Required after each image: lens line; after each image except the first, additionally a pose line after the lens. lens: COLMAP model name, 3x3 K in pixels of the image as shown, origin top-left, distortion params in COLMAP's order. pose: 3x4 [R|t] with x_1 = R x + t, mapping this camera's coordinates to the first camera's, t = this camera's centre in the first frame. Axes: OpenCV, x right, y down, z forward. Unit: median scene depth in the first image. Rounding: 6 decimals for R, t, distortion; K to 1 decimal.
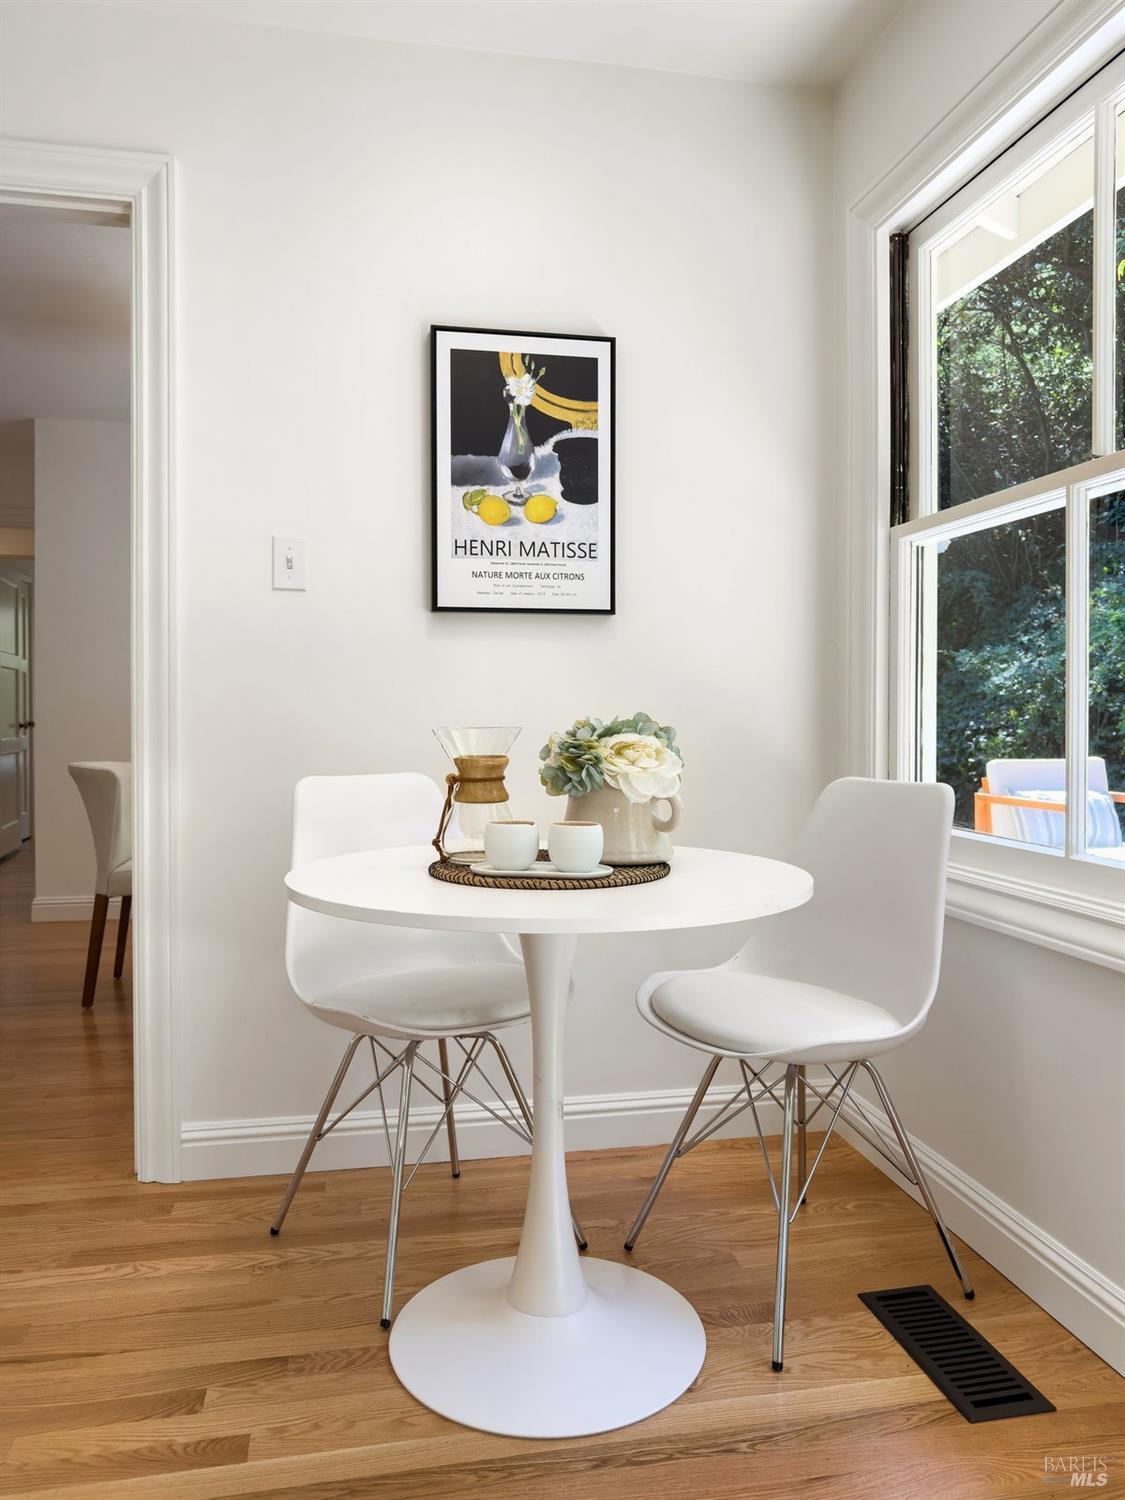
lens RADIAL K [[1096.1, 0, 568.4], [0, 1096.1, 747.1], [0, 0, 1]] dist [-0.003845, -0.001290]
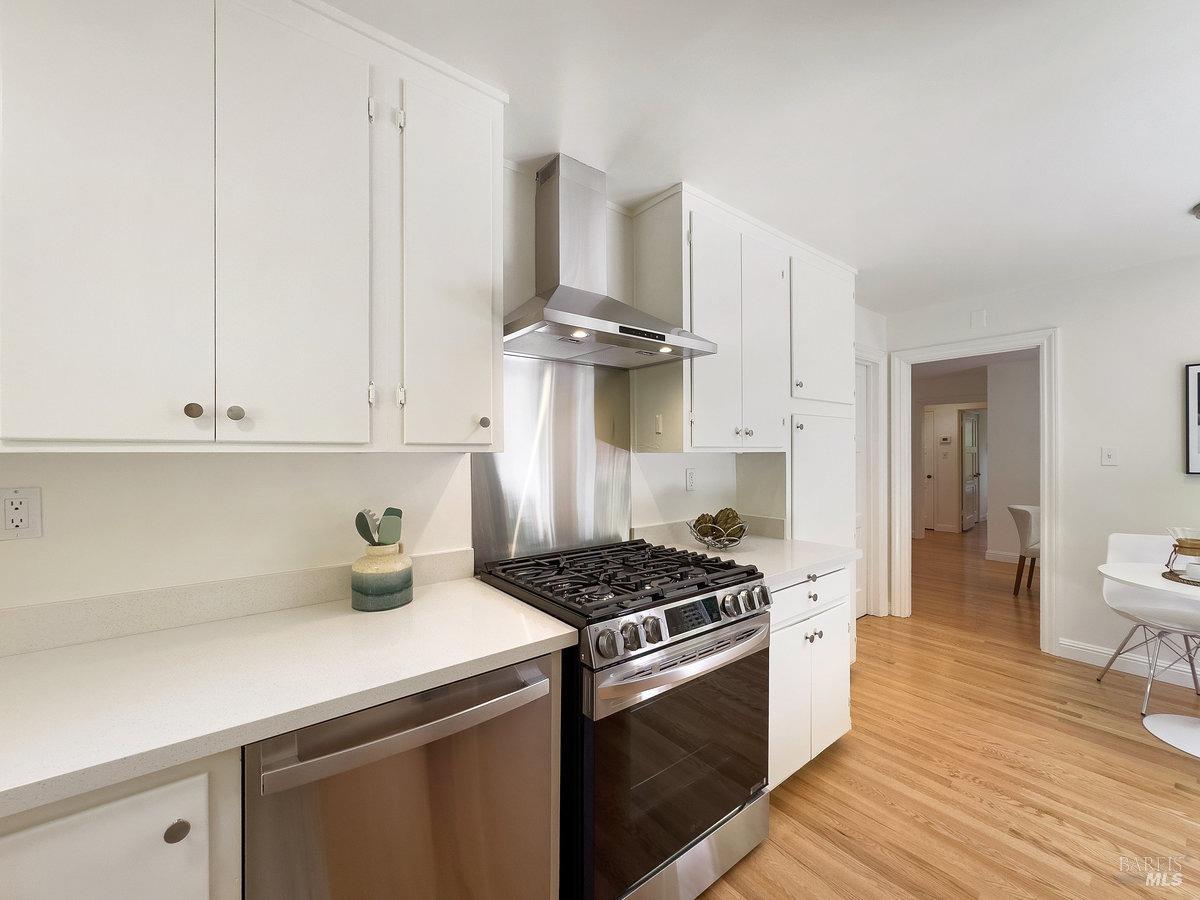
lens RADIAL K [[481.4, 0, 595.8], [0, 481.4, 452.8], [0, 0, 1]] dist [-0.002381, 0.000174]
pose [[0.445114, -0.004622, -0.895462, 0.283399], [-0.018741, 0.999720, -0.014476, -0.136366], [0.895278, 0.023225, 0.444902, -0.795995]]
